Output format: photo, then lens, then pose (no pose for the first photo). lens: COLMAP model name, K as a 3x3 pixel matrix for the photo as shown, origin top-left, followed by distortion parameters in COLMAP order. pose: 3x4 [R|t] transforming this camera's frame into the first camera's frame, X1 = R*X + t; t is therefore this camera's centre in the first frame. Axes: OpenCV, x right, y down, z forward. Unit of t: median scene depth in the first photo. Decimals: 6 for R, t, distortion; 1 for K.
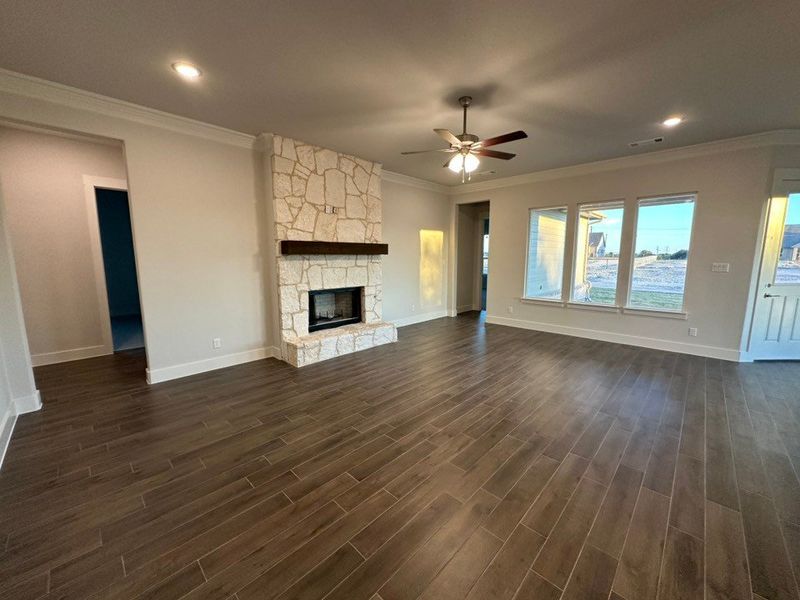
lens RADIAL K [[318.1, 0, 399.0], [0, 318.1, 298.7], [0, 0, 1]] dist [-0.001431, 0.000747]
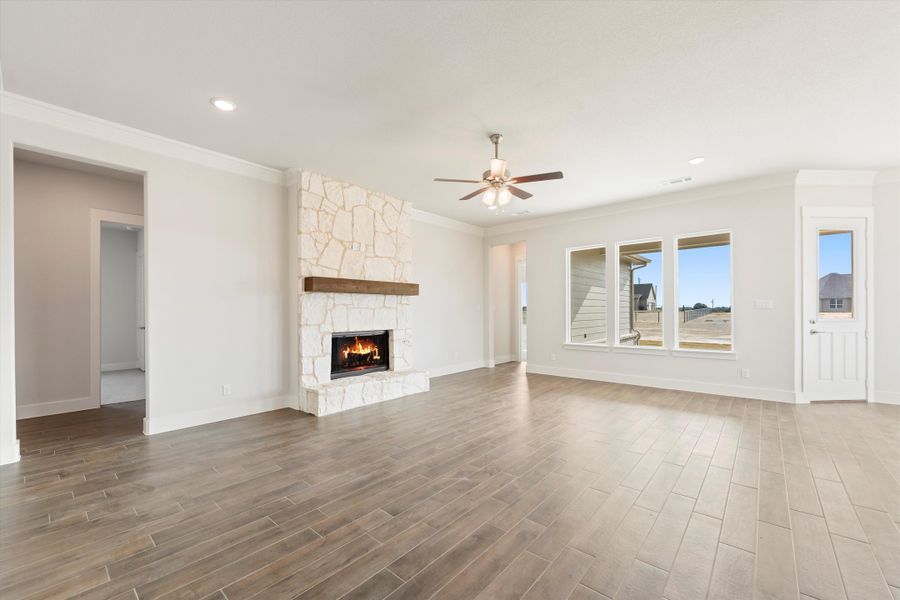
lens RADIAL K [[367.4, 0, 442.1], [0, 367.4, 311.7], [0, 0, 1]] dist [0.000822, -0.000869]
pose [[0.999167, -0.004005, 0.040610, -0.013883], [0.009493, 0.990681, -0.135875, 0.069650], [-0.039687, 0.136147, 0.989893, -0.068498]]
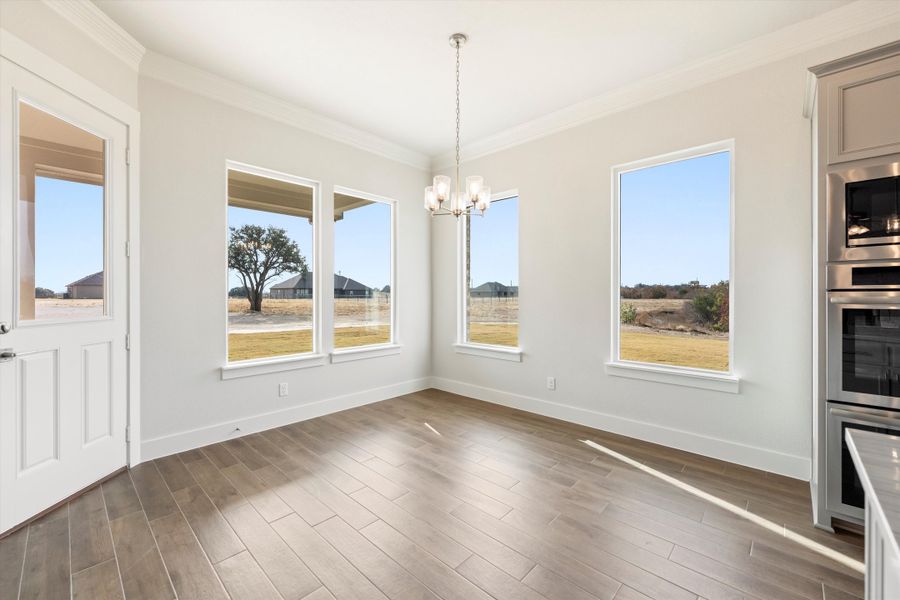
lens RADIAL K [[367.4, 0, 444.5], [0, 367.4, 291.0], [0, 0, 1]] dist [0.000822, -0.000869]
pose [[-0.006915, -0.003957, 0.999968, 0.616582], [0.135659, 0.990744, 0.004859, -0.005417], [-0.990731, 0.135688, -0.006314, 0.400559]]
